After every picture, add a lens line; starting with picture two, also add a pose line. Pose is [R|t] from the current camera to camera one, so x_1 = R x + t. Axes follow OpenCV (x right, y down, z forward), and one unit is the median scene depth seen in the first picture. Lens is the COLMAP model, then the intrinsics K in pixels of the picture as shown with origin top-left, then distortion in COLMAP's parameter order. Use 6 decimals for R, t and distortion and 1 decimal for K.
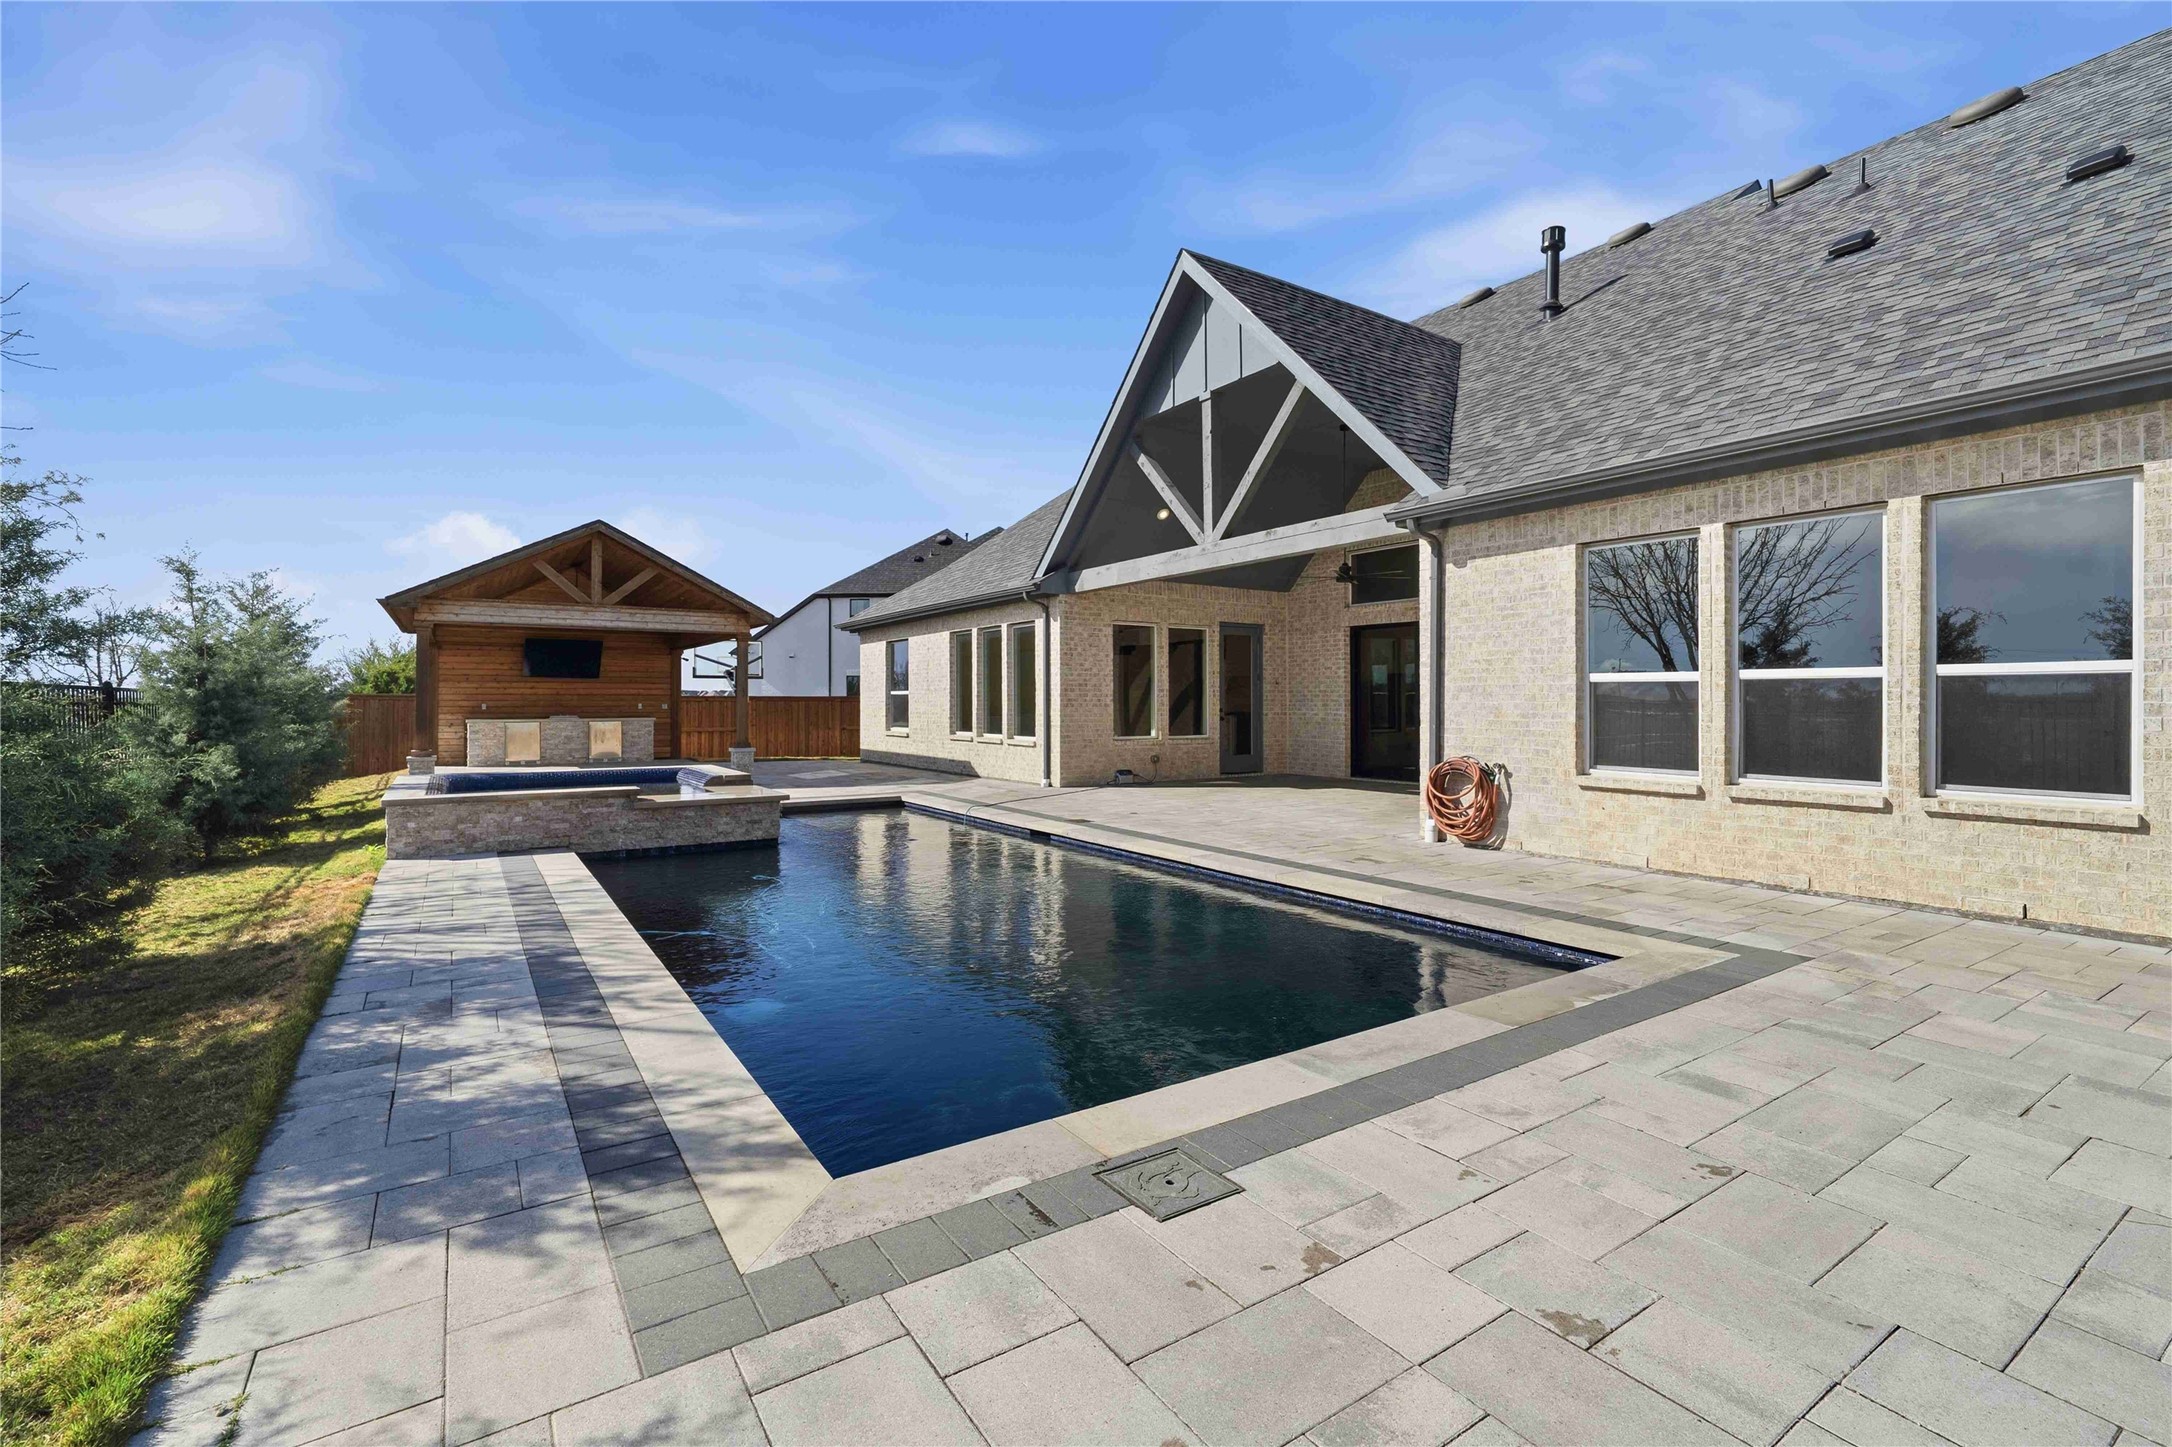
lens RADIAL K [[962.3, 0, 1090.0], [0, 962.3, 709.2], [0, 0, 1]] dist [0.004168, 0.000299]
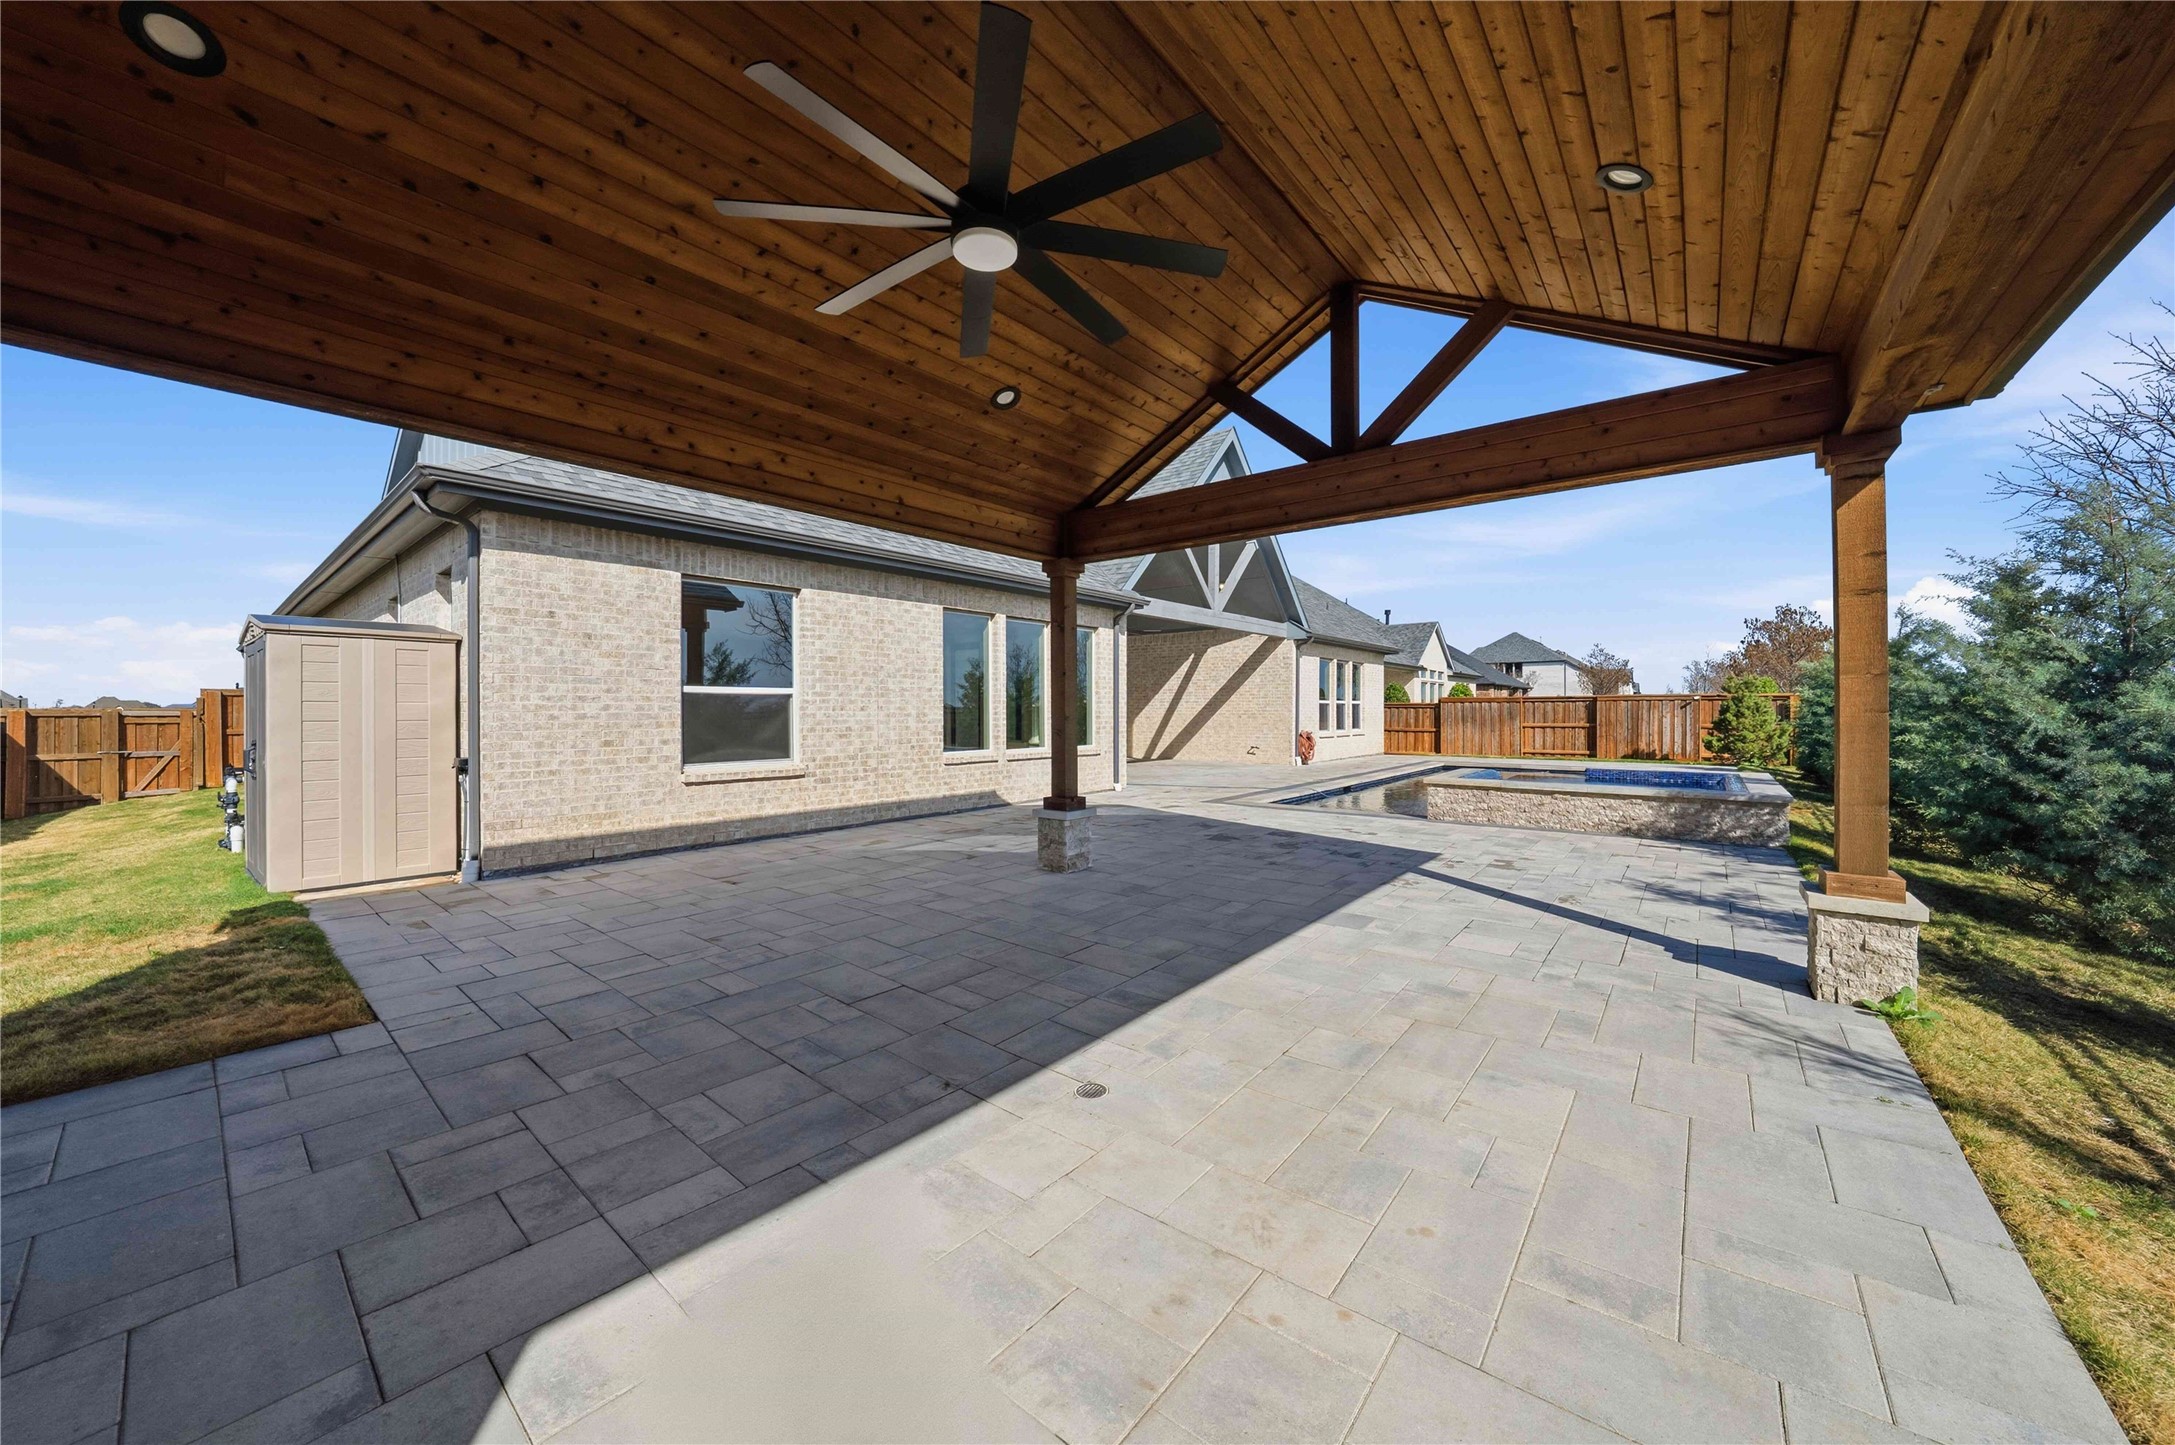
lens RADIAL K [[766.5, 0, 1084.2], [0, 766.5, 712.3], [0, 0, 1]] dist [-0.024681, 0.004324]
pose [[-0.297014, -0.003690, 0.954866, -0.756377], [0.007715, 0.999951, 0.006264, -0.008920], [-0.954842, 0.009228, -0.296971, 1.169026]]
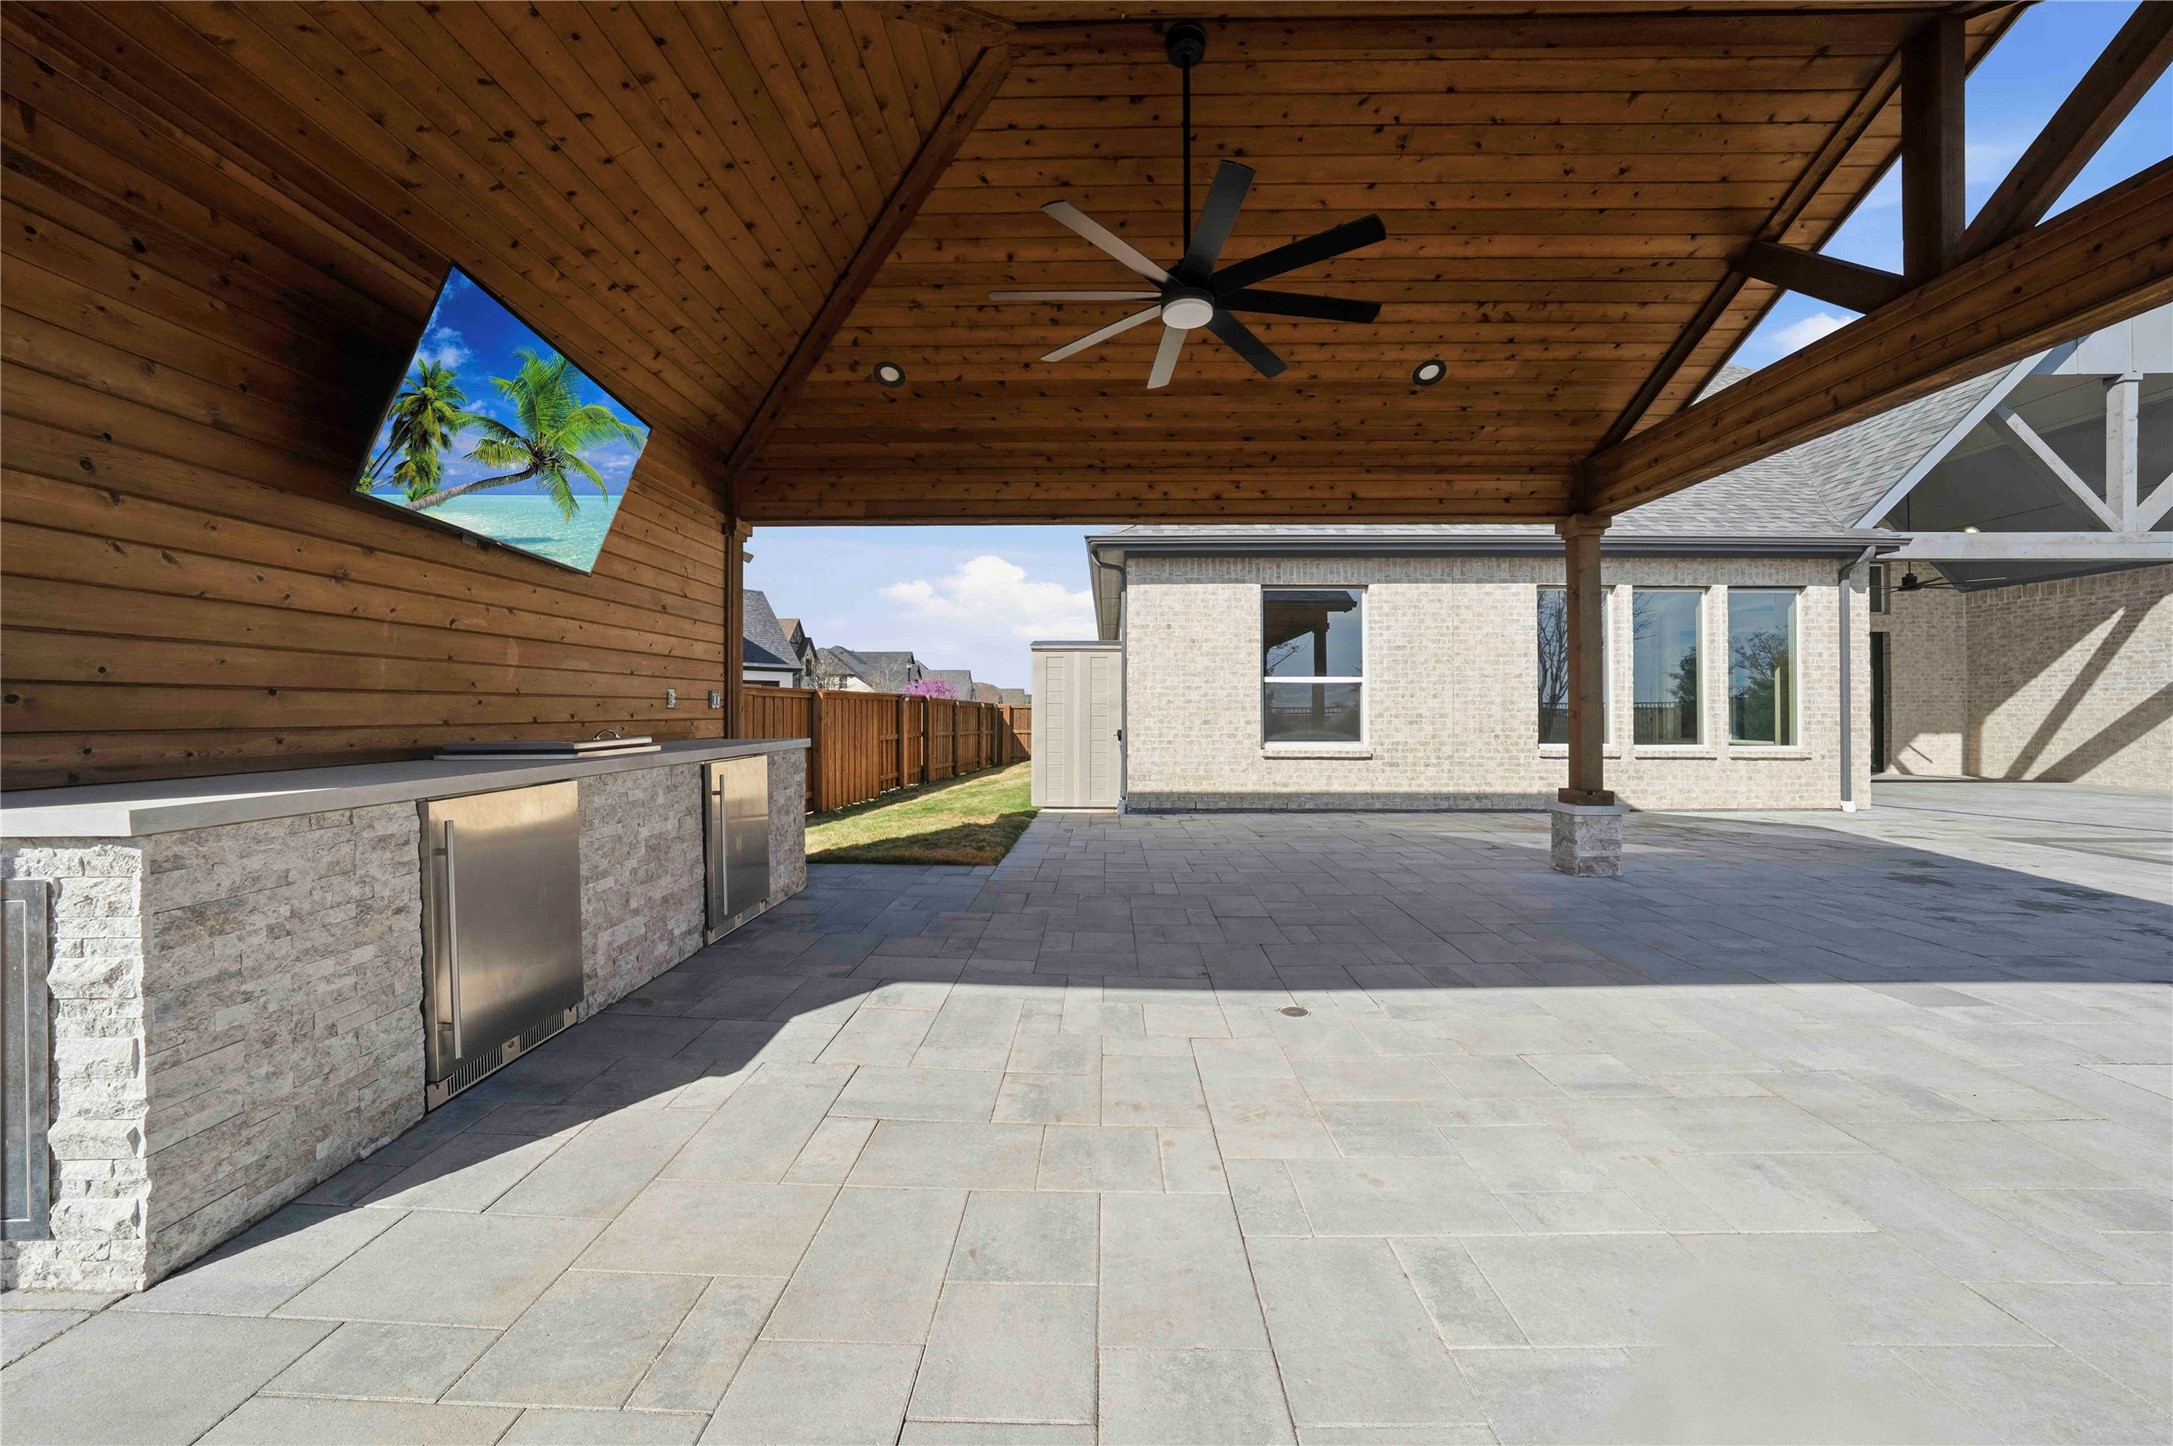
lens RADIAL K [[765.8, 0, 1091.6], [0, 765.8, 705.5], [0, 0, 1]] dist [-0.024681, 0.004324]
pose [[0.563471, 0.005831, 0.826115, -0.779326], [0.004170, 0.999942, -0.009902, 0.001691], [-0.826125, 0.009024, 0.563414, 1.056063]]
